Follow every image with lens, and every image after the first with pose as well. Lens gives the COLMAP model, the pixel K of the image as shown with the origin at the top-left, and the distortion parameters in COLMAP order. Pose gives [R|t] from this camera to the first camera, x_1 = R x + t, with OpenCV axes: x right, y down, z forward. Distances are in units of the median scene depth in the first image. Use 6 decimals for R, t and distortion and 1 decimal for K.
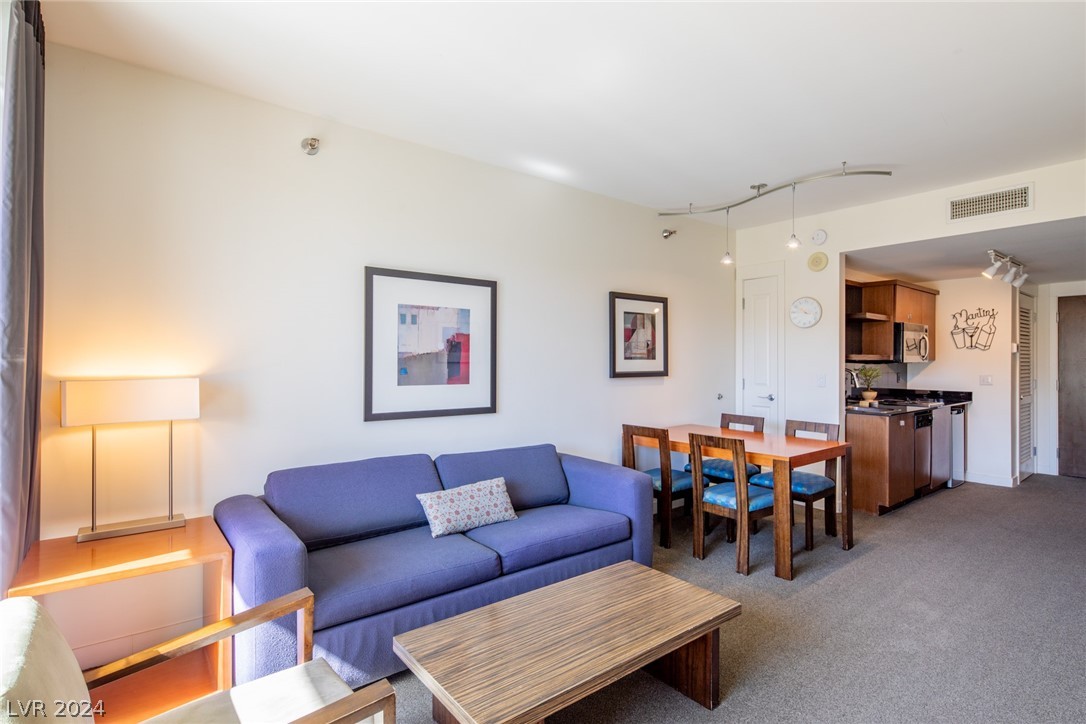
lens RADIAL K [[522.8, 0, 543.0], [0, 522.8, 362.0], [0, 0, 1]] dist [-0.001963, -0.001079]
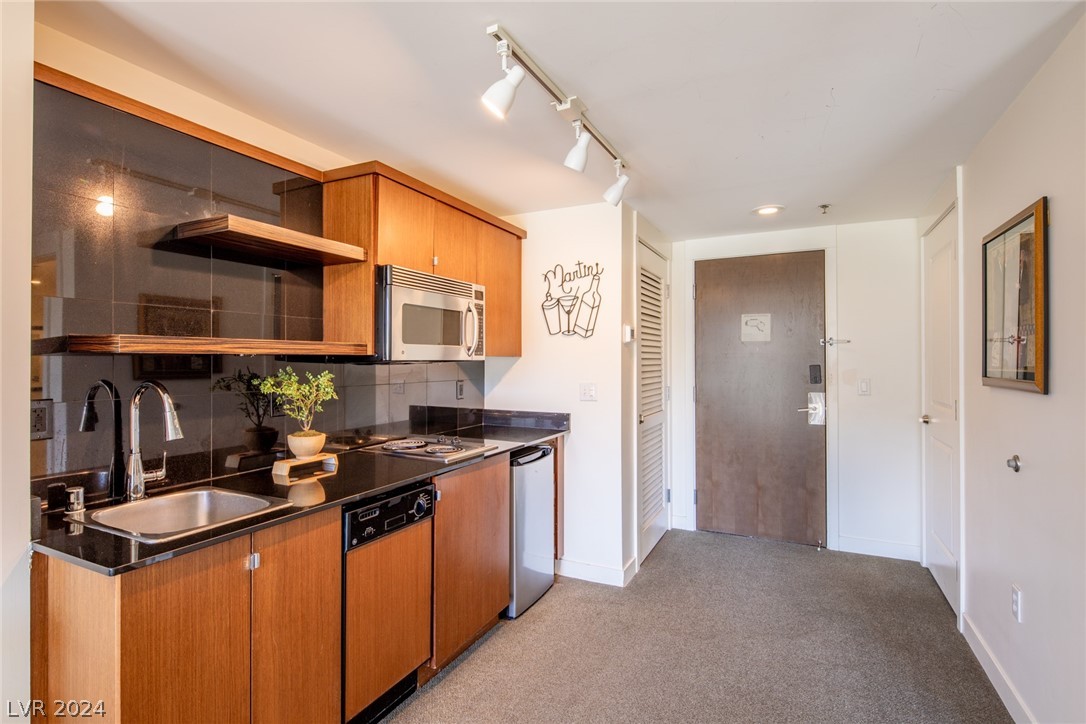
lens RADIAL K [[522.8, 0, 543.0], [0, 522.8, 362.0], [0, 0, 1]] dist [-0.001963, -0.001079]
pose [[0.901246, -0.005097, 0.433277, 0.612189], [0.004924, 0.999987, 0.001520, 0.002154], [-0.433279, 0.000764, 0.901259, 0.564244]]
